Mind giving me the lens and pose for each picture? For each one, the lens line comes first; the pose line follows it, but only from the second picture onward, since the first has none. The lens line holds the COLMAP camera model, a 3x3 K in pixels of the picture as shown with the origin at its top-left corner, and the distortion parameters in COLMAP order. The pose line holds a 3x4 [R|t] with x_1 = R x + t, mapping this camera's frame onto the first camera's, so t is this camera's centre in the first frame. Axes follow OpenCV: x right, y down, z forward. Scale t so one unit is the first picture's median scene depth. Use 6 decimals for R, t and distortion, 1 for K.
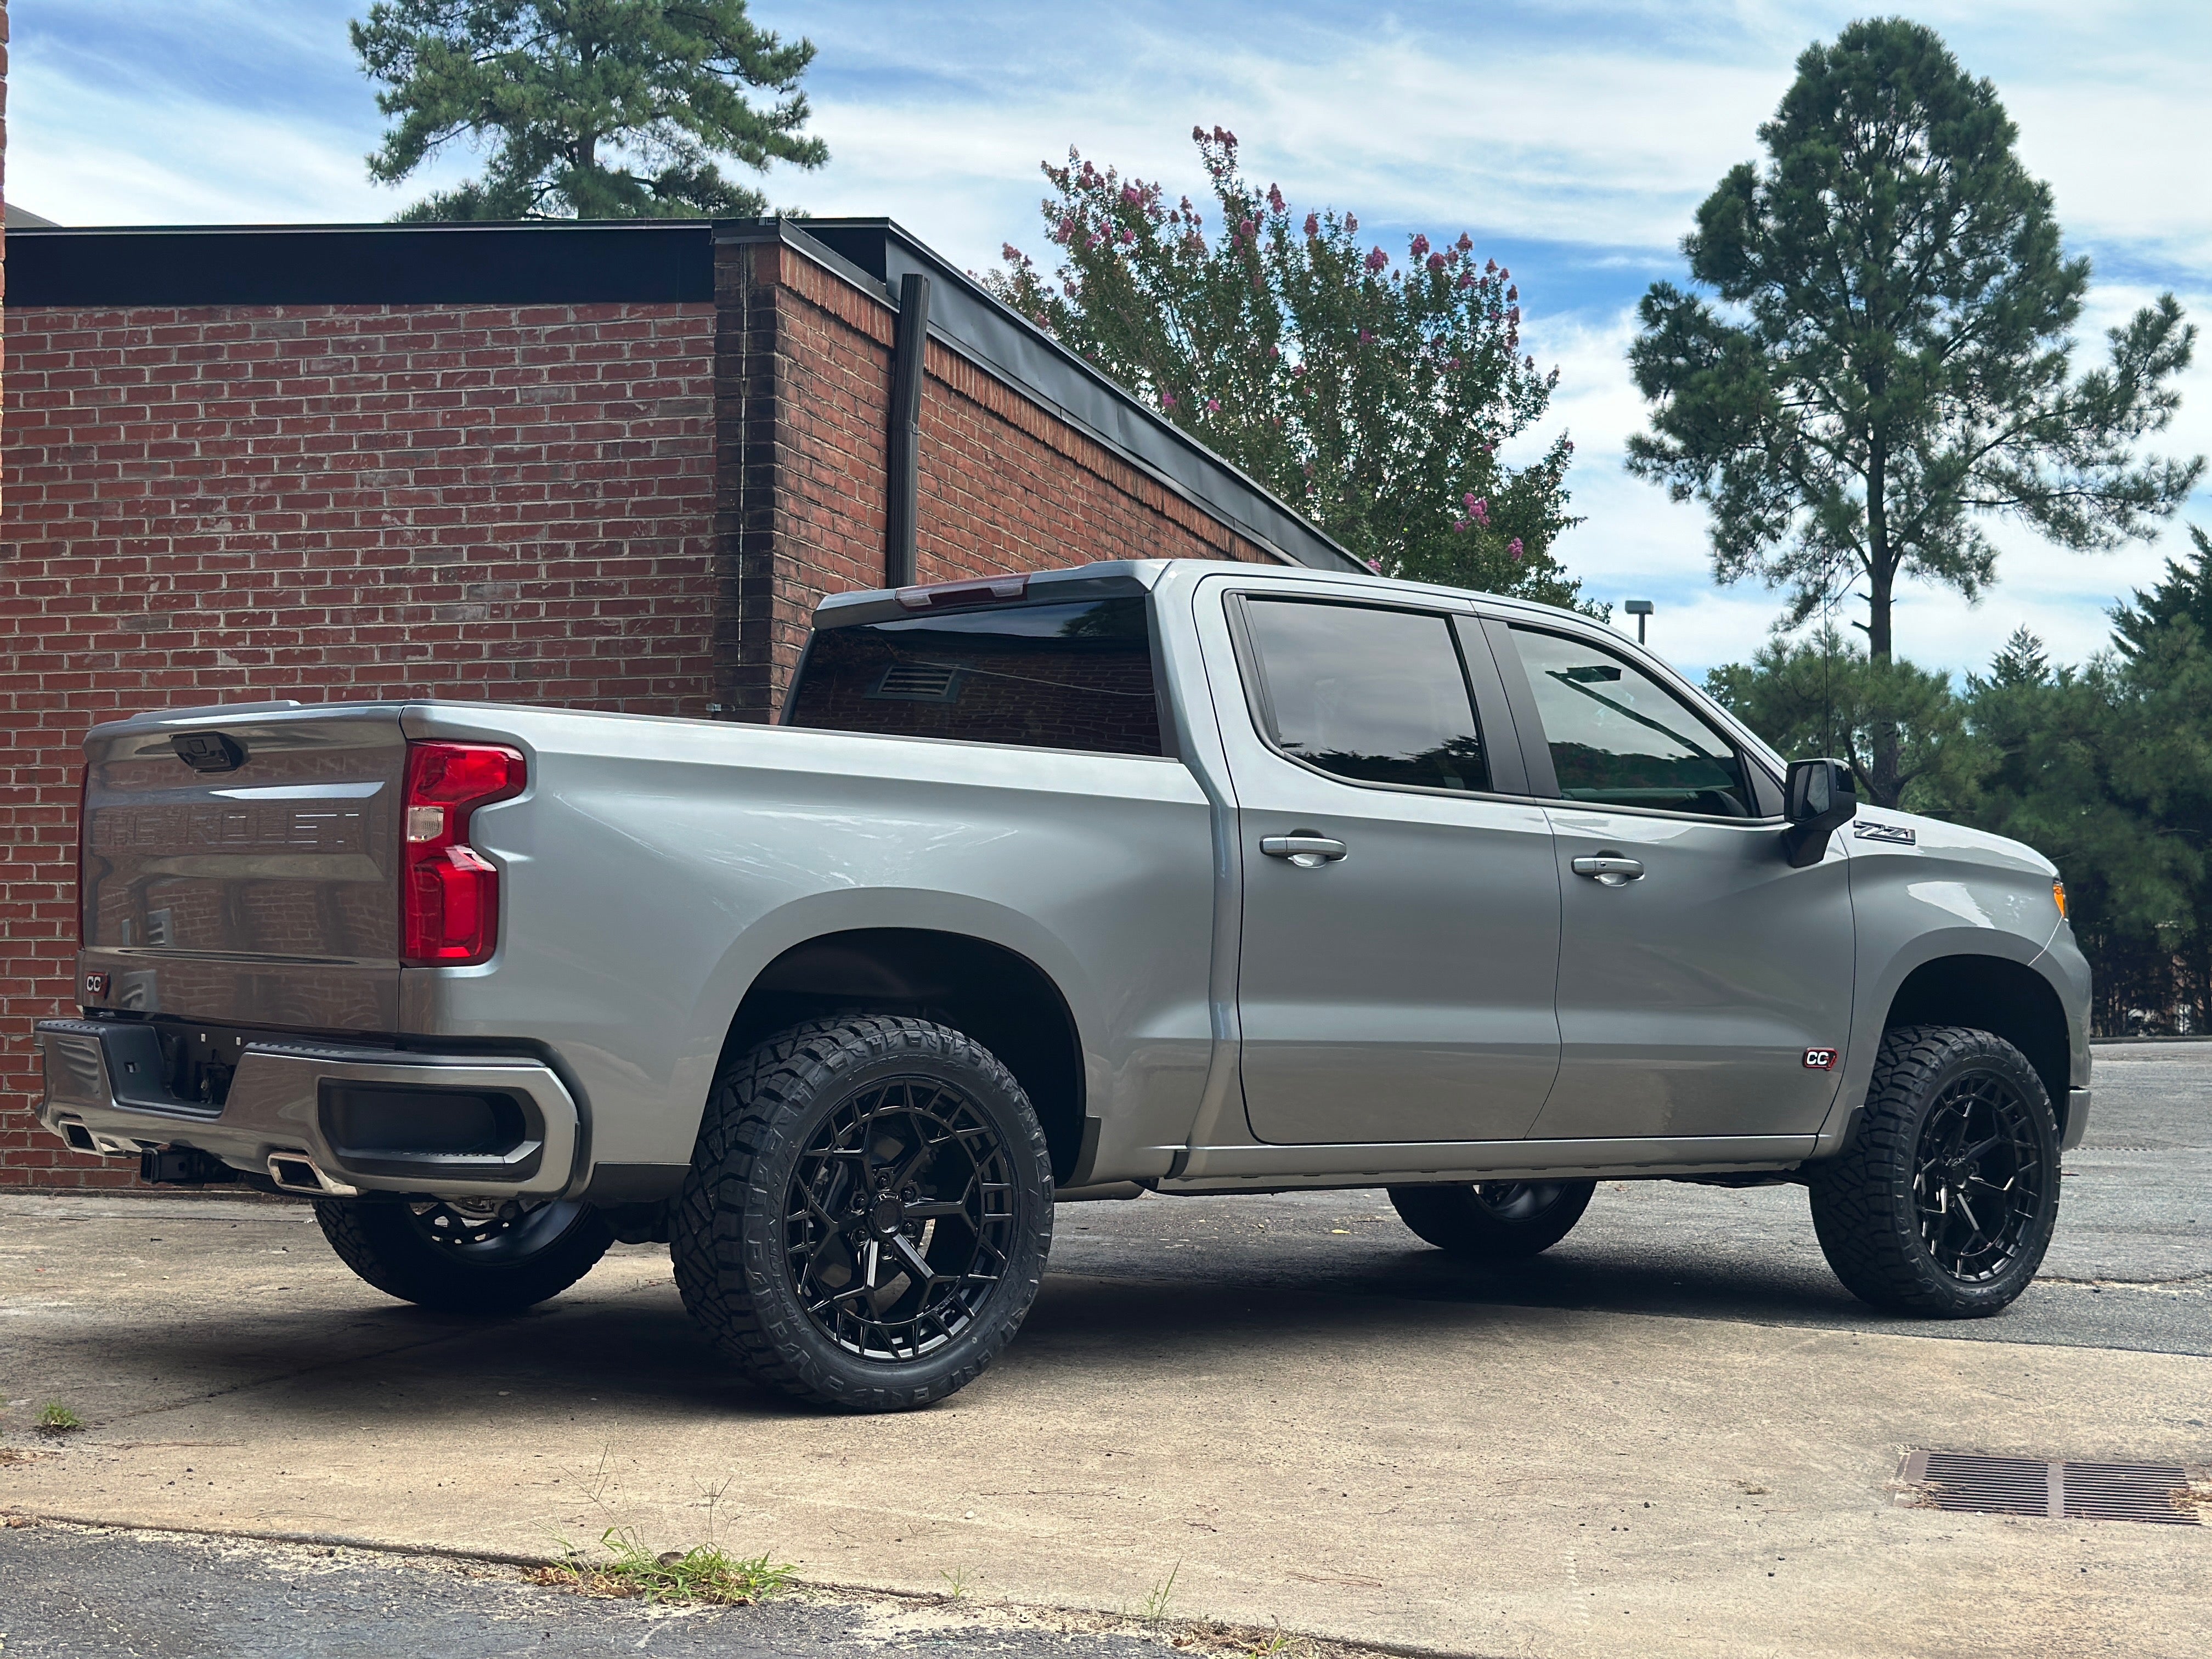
lens RADIAL K [[3059.7, 0, 1087.0], [0, 3059.7, 886.2], [0, 0, 1]] dist [0.090477, 0.000000]
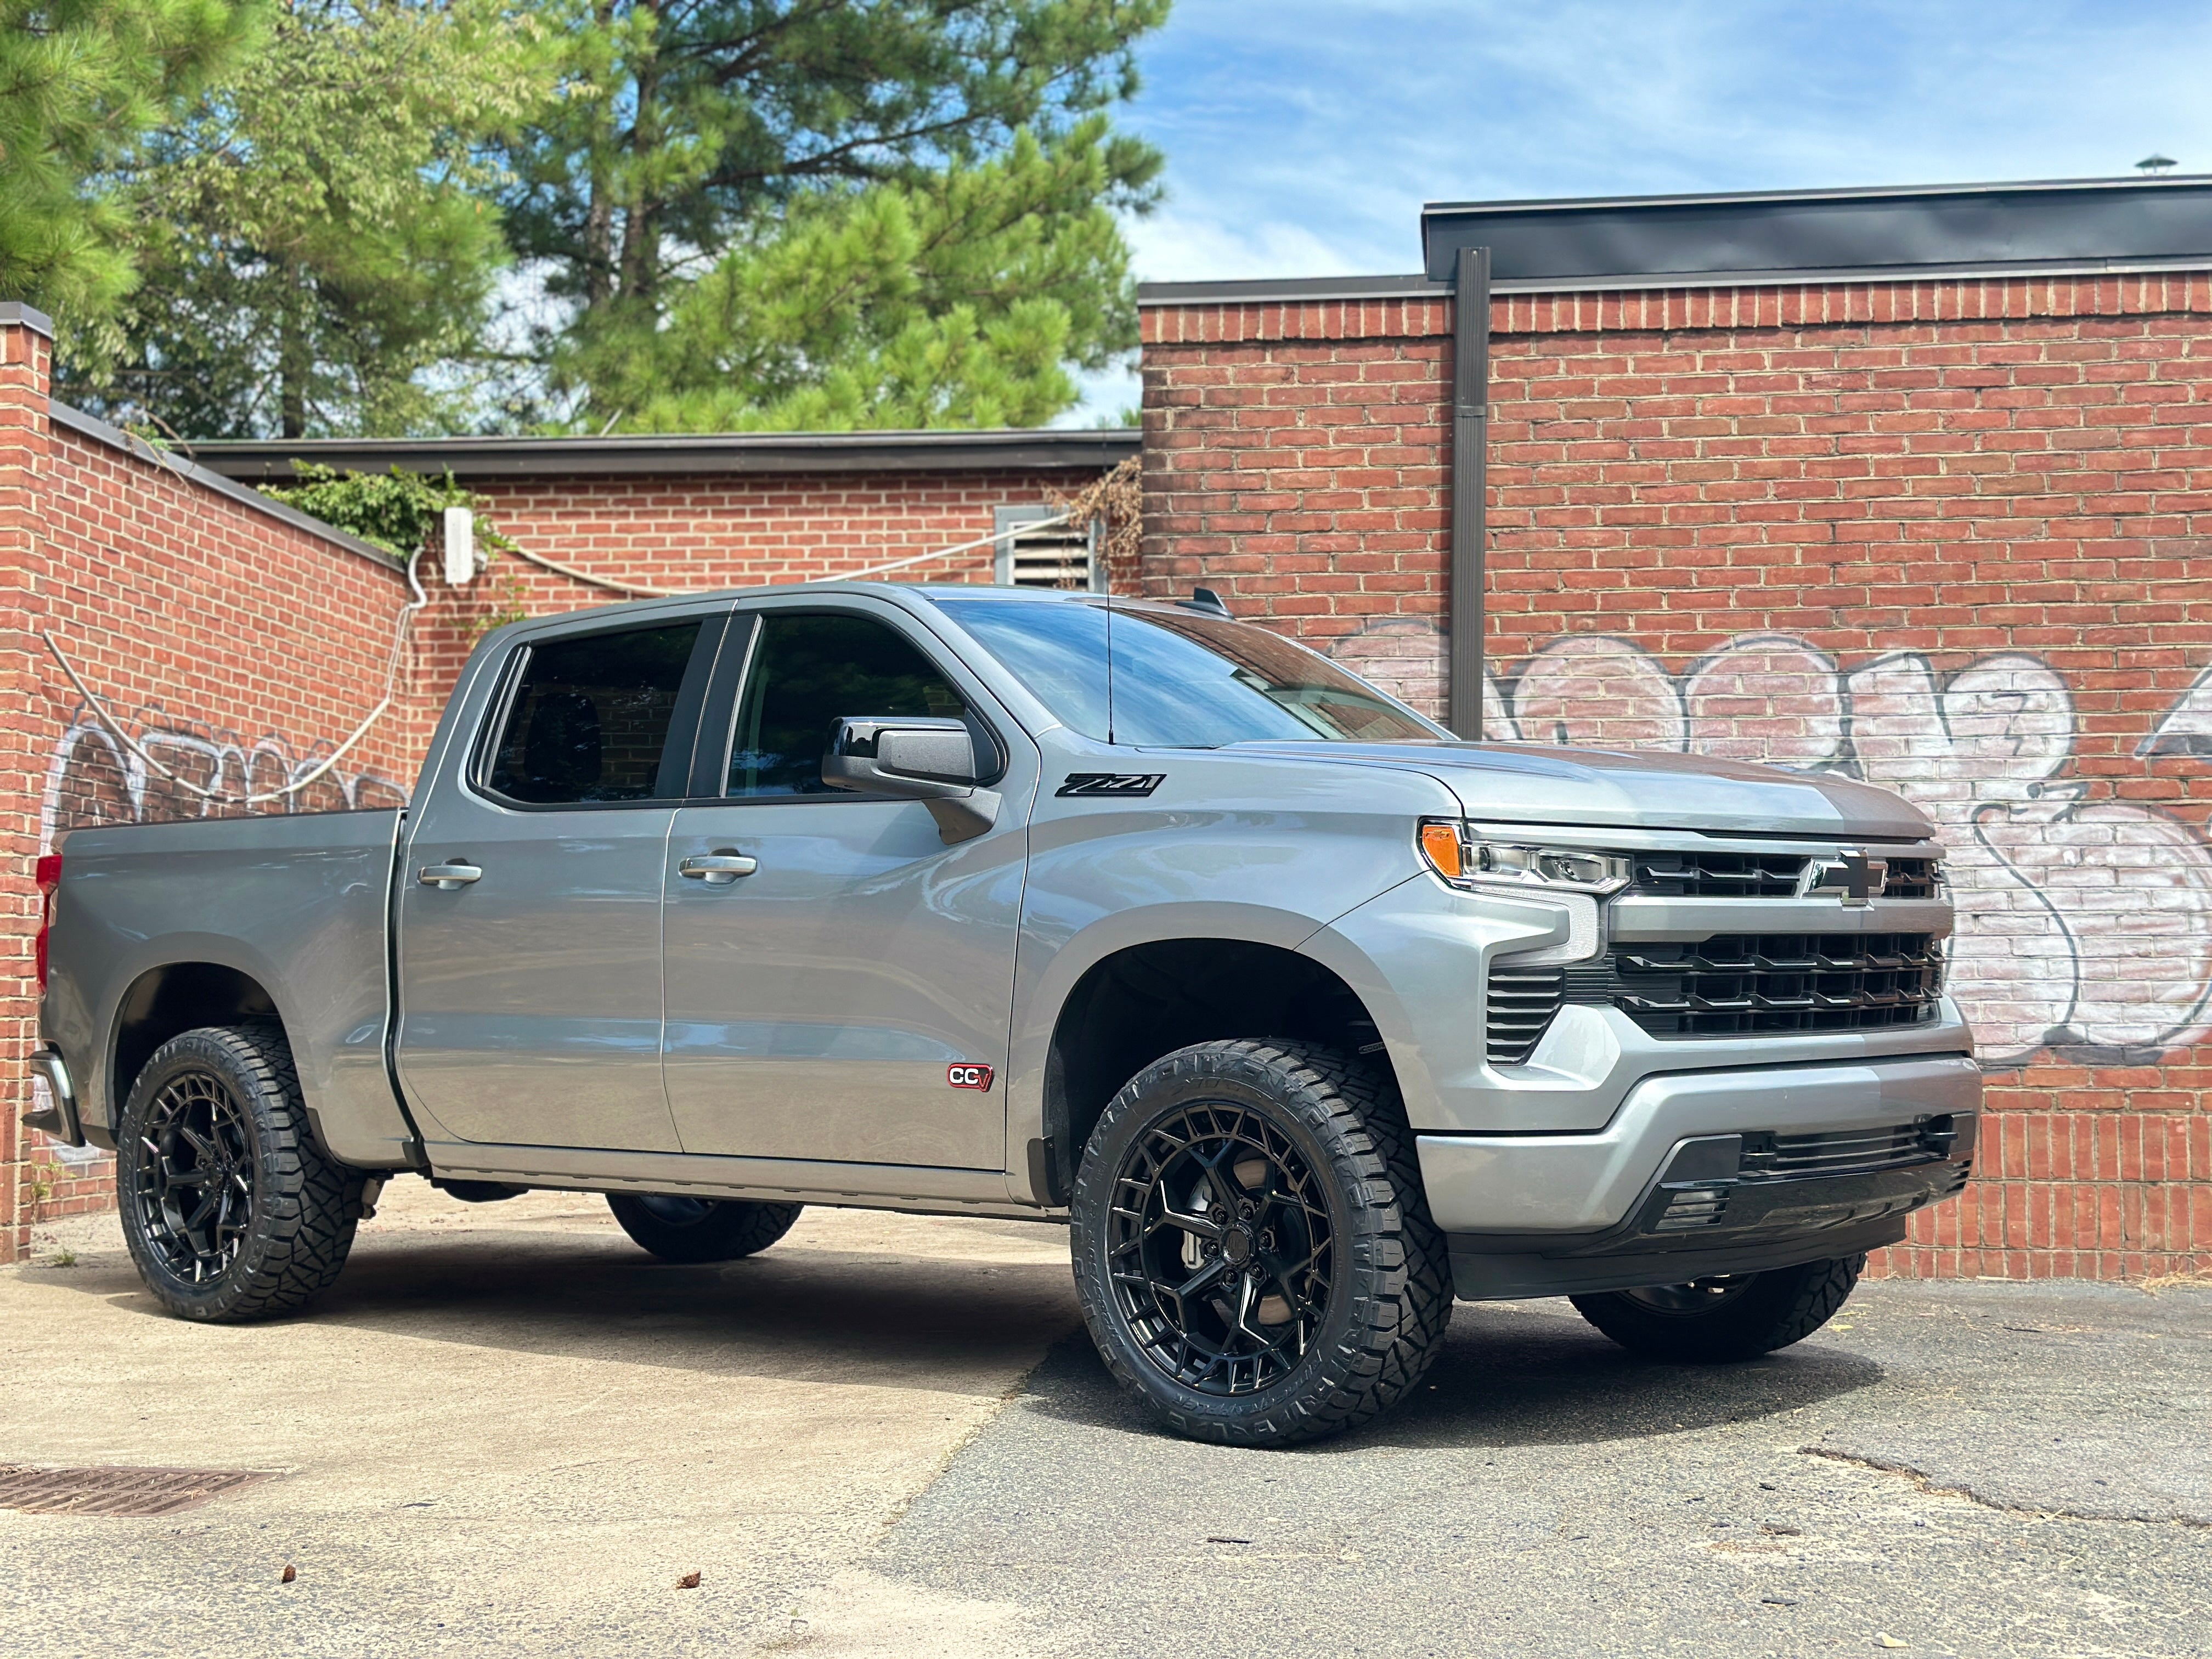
lens RADIAL K [[3059.7, 0, 1075.8], [0, 3059.7, 856.8], [0, 0, 1]] dist [0.090477, 0.000000]
pose [[0.159669, -0.065091, -0.985022, 0.853744], [0.031257, 0.997657, -0.060859, 0.039889], [0.986676, -0.021071, 0.161329, 0.739458]]
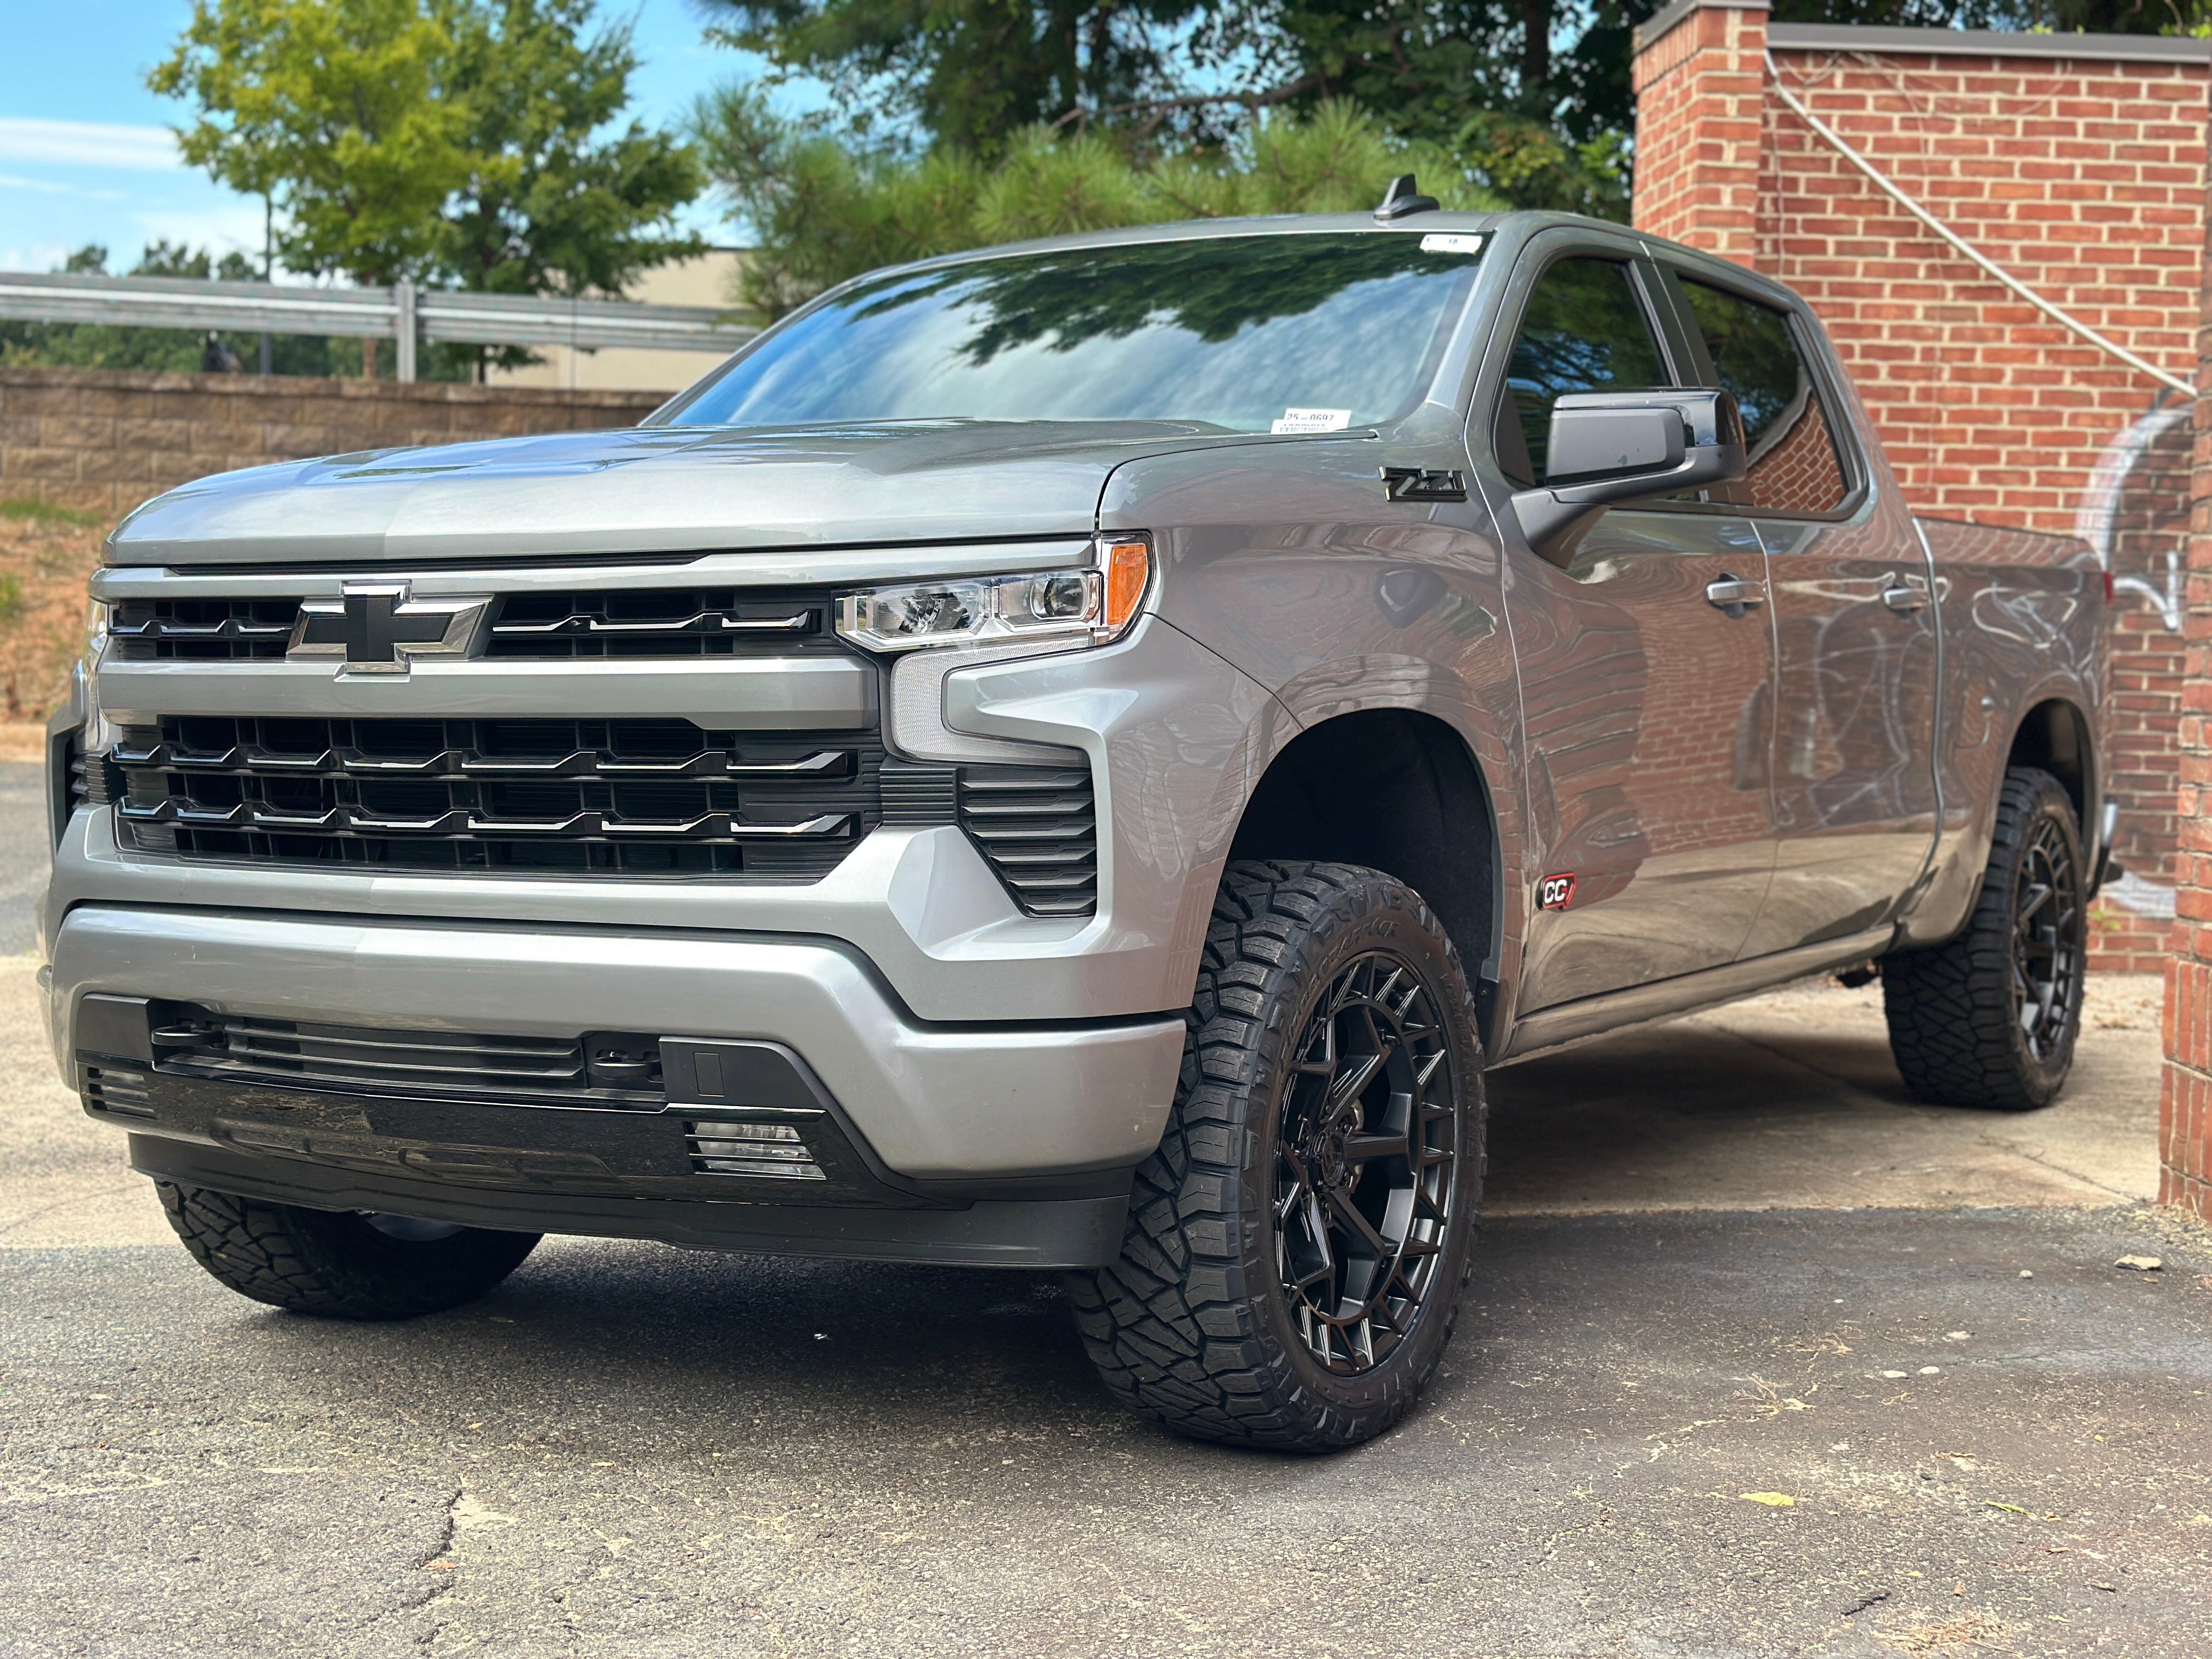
lens RADIAL K [[3059.7, 0, 1116.5], [0, 3059.7, 844.9], [0, 0, 1]] dist [0.090477, 0.000000]
pose [[-0.935781, -0.008991, -0.352467, 0.307833], [-0.021826, 0.999235, 0.032456, 0.023523], [0.351905, 0.038064, -0.935261, 1.399615]]
